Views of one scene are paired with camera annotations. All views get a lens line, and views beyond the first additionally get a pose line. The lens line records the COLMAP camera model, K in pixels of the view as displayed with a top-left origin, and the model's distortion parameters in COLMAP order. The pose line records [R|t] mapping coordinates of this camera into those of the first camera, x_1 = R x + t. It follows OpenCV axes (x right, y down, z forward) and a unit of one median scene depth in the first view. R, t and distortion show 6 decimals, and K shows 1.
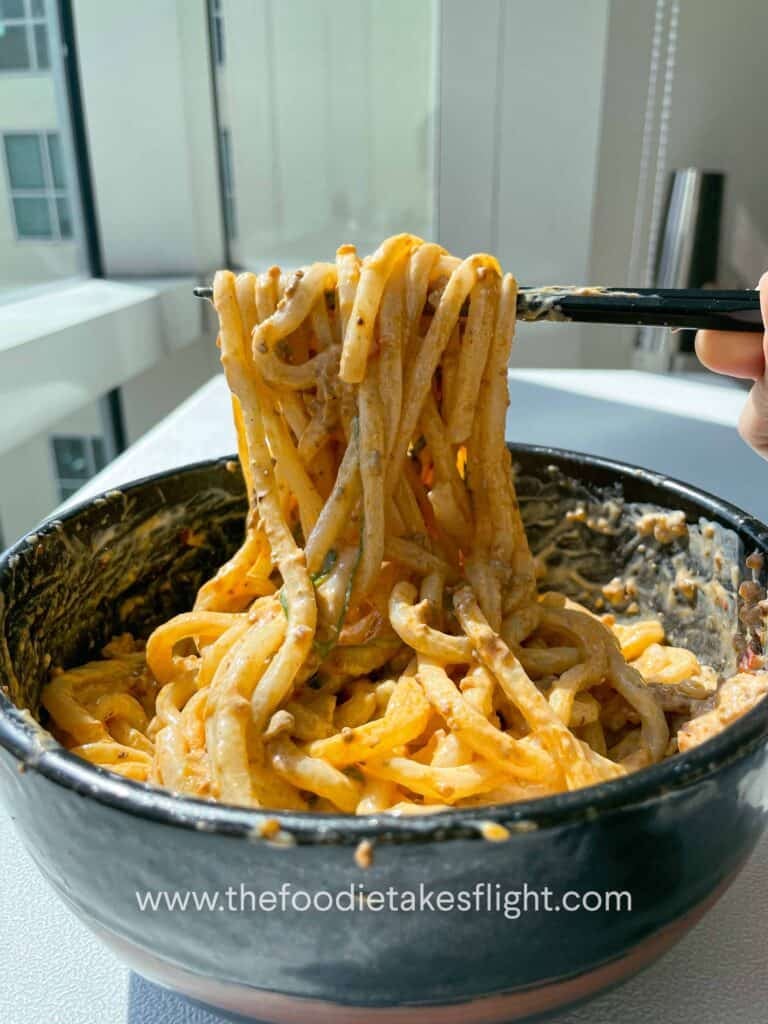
lens RADIAL K [[739.3, 0, 384.0], [0, 739.3, 512.0], [0, 0, 1]] dist [-0.004636, -0.001834]
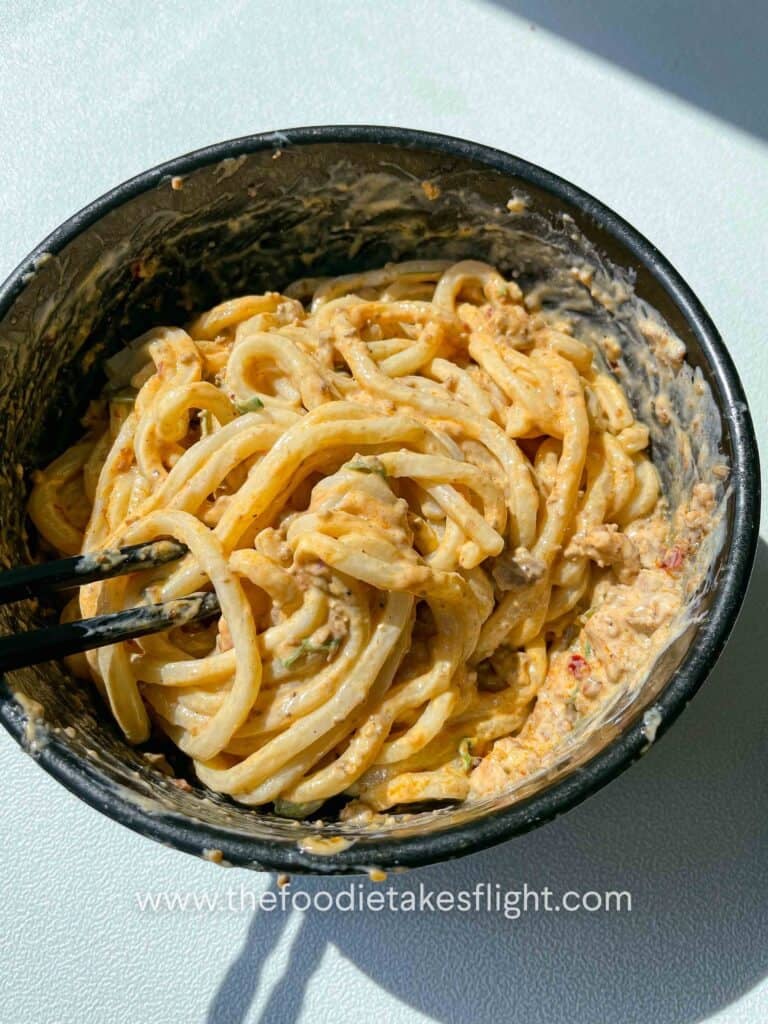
lens RADIAL K [[739.3, 0, 384.0], [0, 739.3, 512.0], [0, 0, 1]] dist [-0.004636, -0.001834]
pose [[0.997642, 0.067210, 0.013883, 0.035932], [-0.057797, 0.713735, 0.698027, -0.405553], [0.037005, -0.697183, 0.715937, 0.179697]]
